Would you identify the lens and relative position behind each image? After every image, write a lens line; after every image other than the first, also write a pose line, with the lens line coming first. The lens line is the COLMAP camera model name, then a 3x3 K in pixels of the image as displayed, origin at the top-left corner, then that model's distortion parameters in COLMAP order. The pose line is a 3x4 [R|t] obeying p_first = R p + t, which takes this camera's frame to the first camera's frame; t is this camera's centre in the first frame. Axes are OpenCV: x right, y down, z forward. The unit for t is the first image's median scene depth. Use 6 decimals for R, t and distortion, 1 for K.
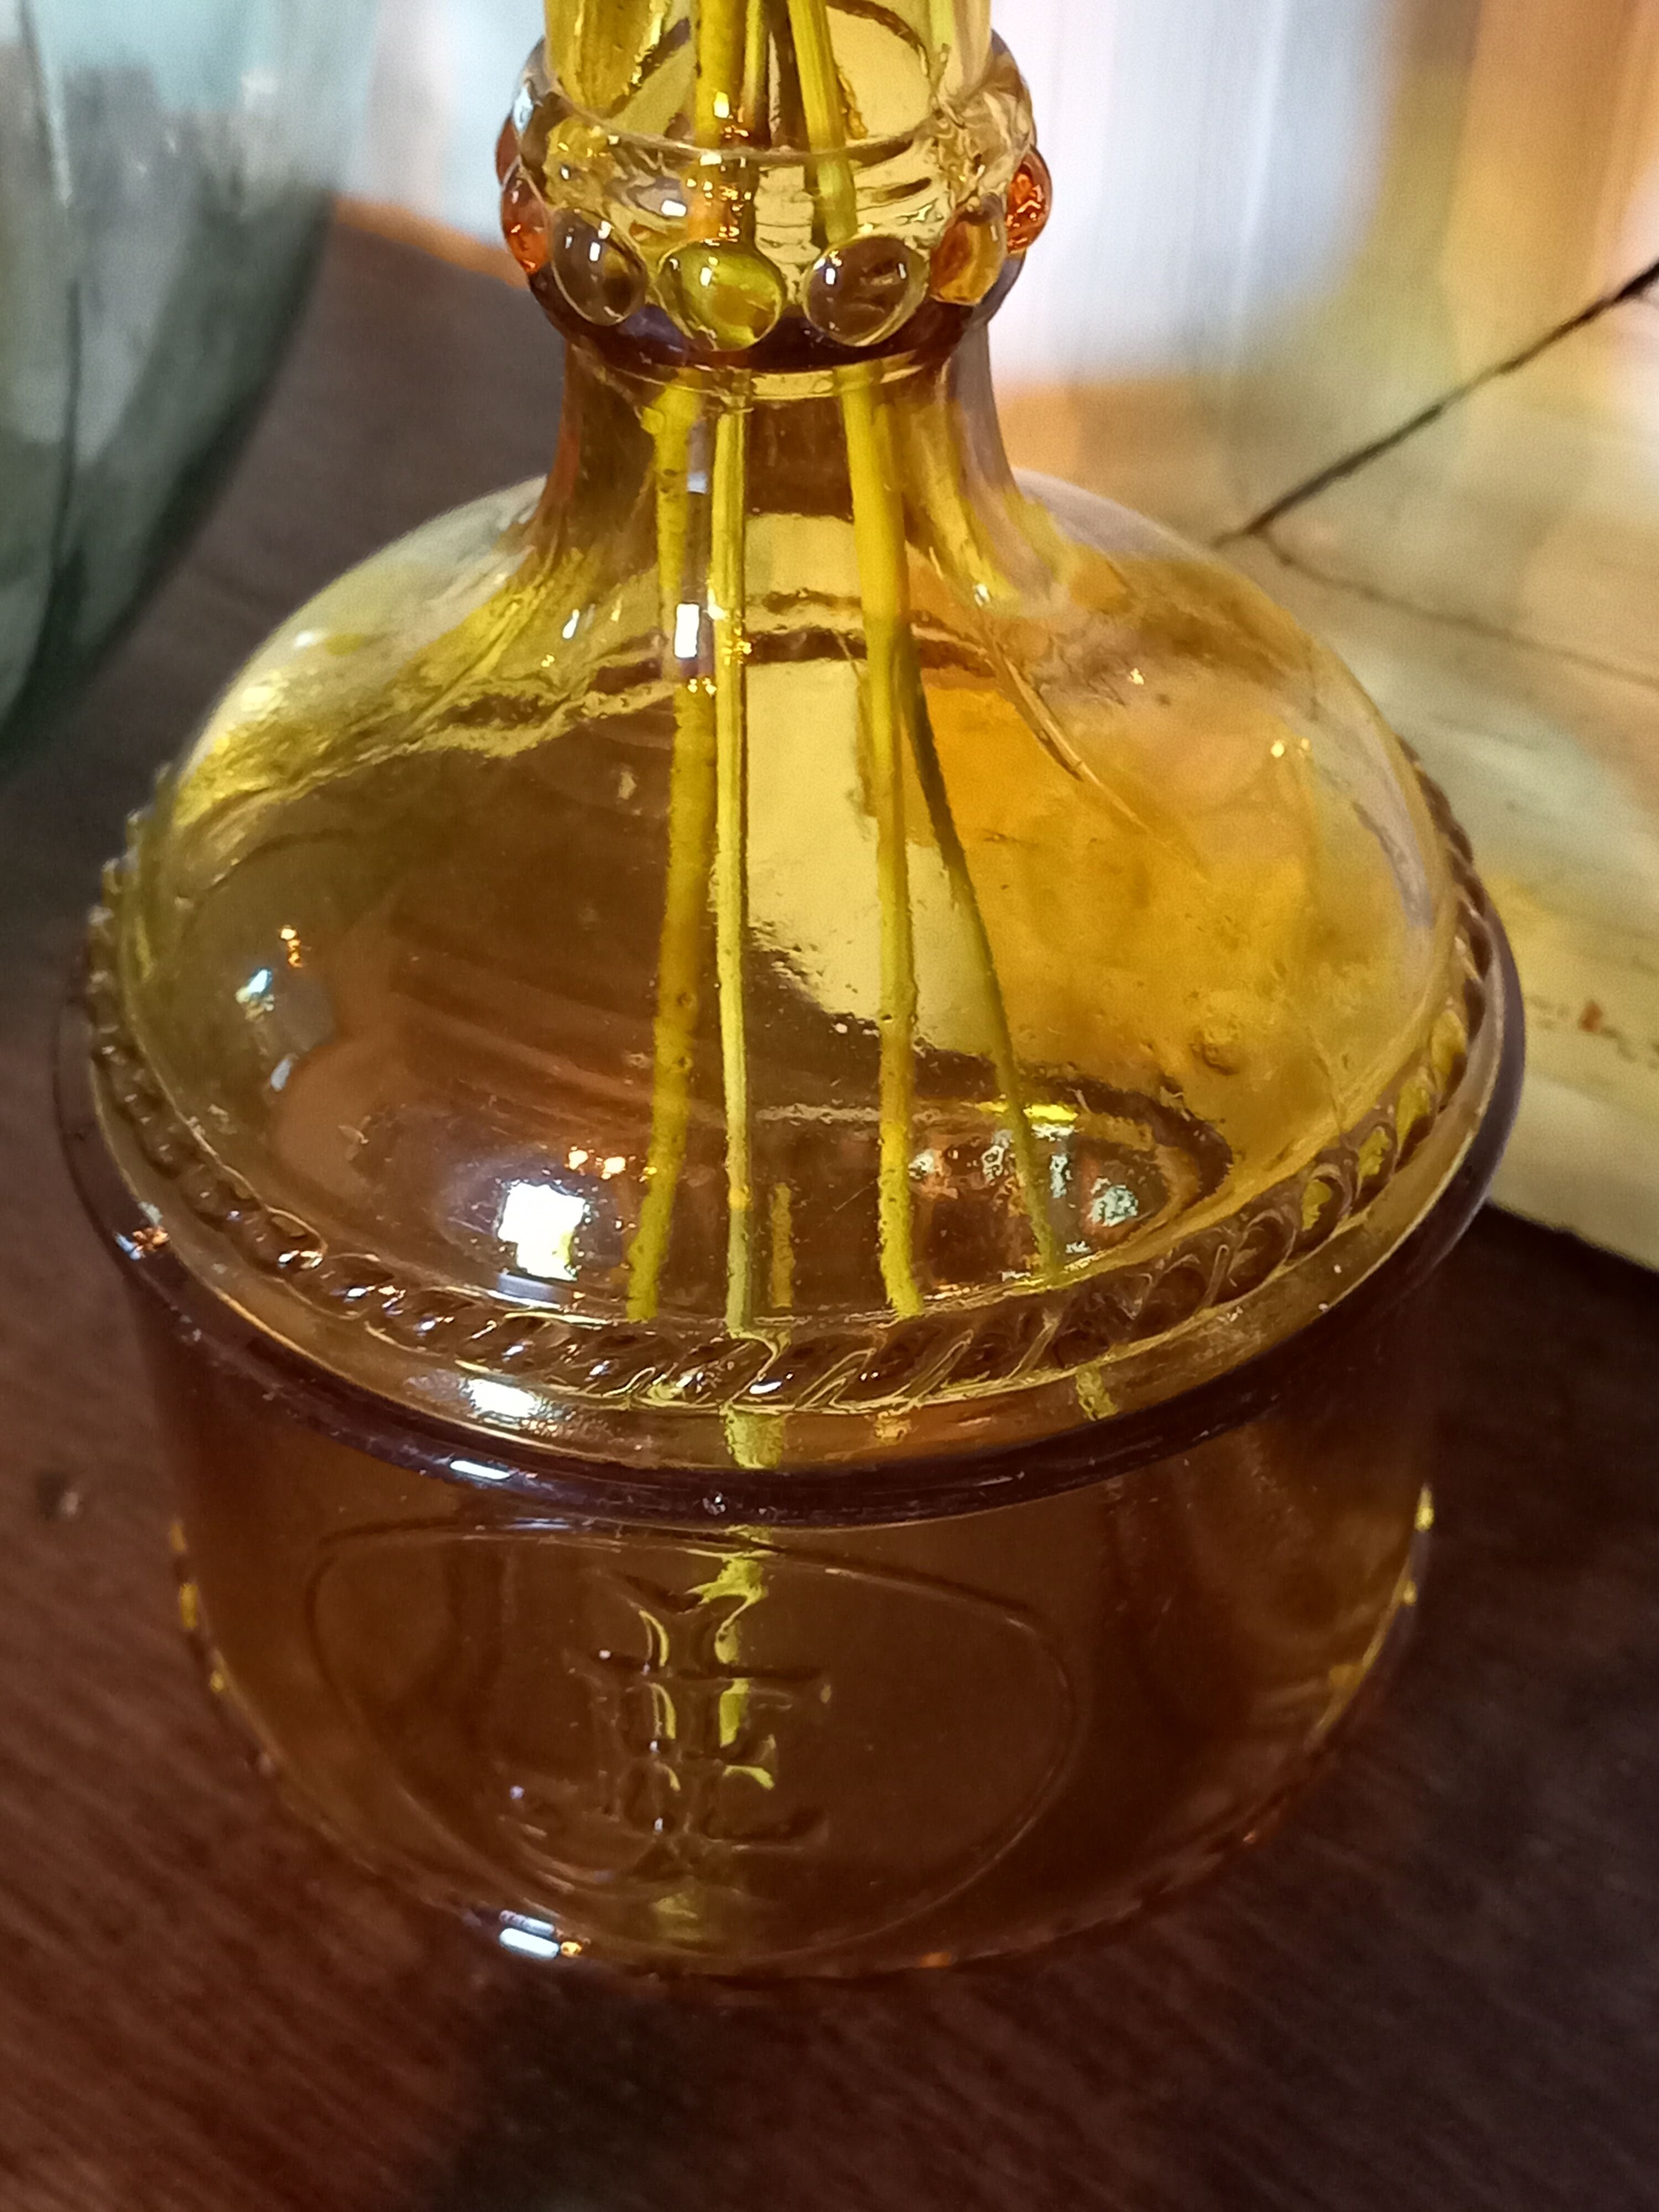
lens RADIAL K [[3513.1, 0, 829.5], [0, 3513.1, 1106.0], [0, 0, 1]] dist [0.045416, 0.082781]
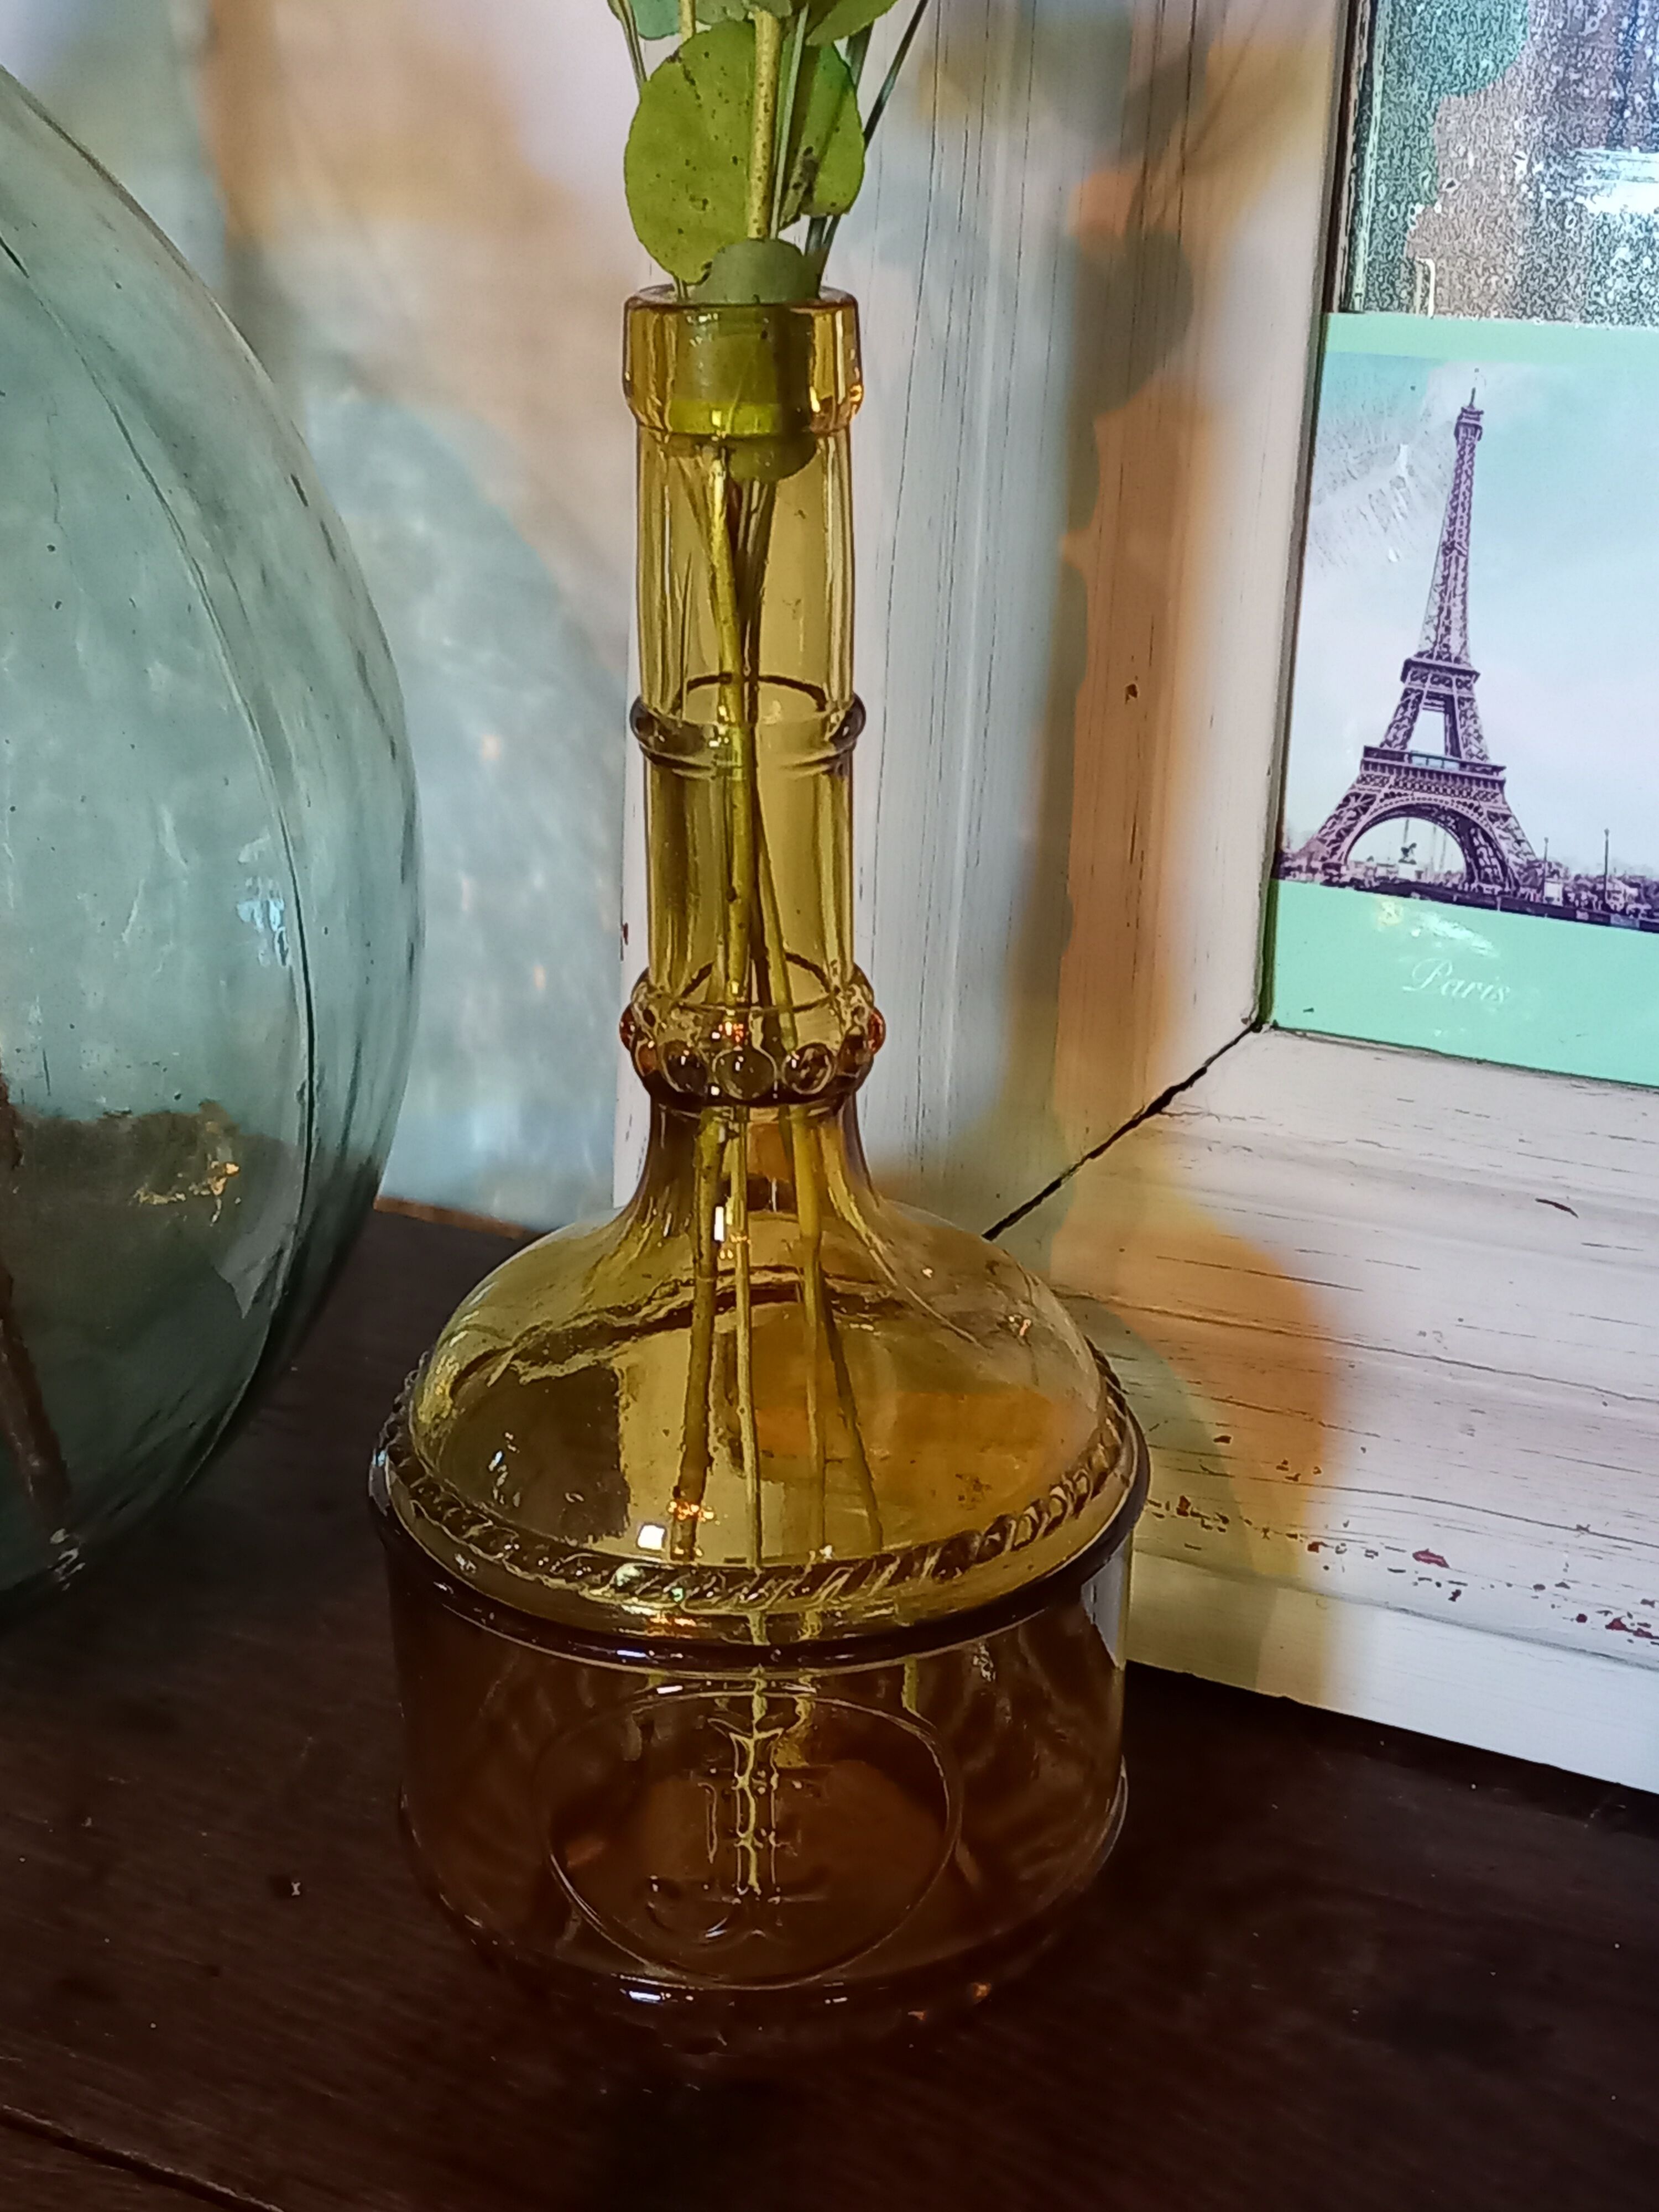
lens RADIAL K [[3233.6, 0, 829.5], [0, 3233.6, 1106.0], [0, 0, 1]] dist [0.078072, 0.099823]
pose [[0.991367, -0.052745, 0.120036, -0.144319], [0.086864, 0.949985, -0.299973, 0.259785], [-0.098210, 0.307810, 0.946366, -0.582263]]
